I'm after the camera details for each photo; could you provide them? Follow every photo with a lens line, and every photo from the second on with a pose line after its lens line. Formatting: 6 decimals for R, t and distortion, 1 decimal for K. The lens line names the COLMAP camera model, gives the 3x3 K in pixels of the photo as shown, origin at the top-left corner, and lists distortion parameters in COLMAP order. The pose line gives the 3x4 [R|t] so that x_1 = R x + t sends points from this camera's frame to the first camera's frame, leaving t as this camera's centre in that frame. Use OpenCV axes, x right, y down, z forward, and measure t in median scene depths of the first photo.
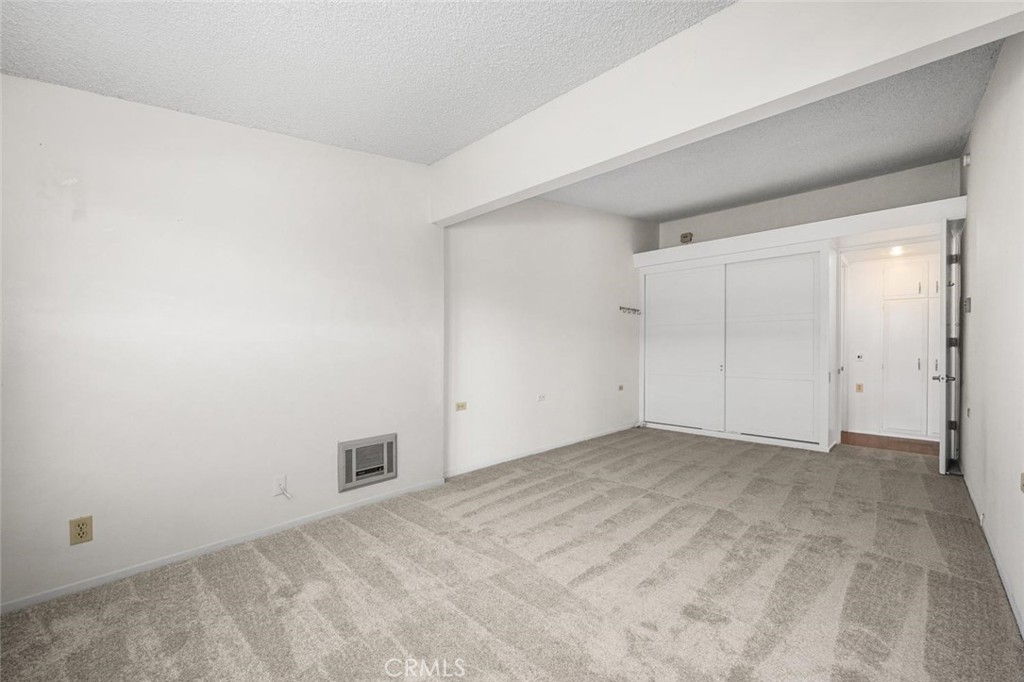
lens RADIAL K [[419.9, 0, 511.6], [0, 419.9, 346.6], [0, 0, 1]] dist [0.001649, -0.001062]
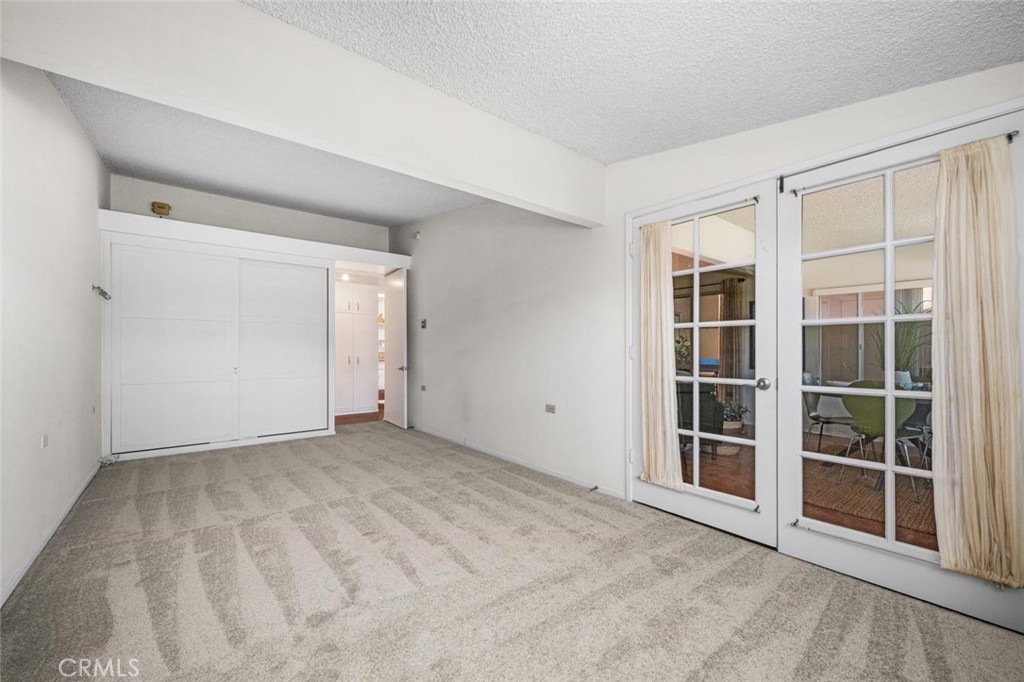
lens RADIAL K [[419.9, 0, 511.3], [0, 419.9, 344.8], [0, 0, 1]] dist [0.001649, -0.001062]
pose [[0.095990, 0.012109, 0.995309, -0.547588], [-0.006132, 0.999914, -0.011574, 0.002116], [-0.995363, -0.004993, 0.096056, 0.483312]]
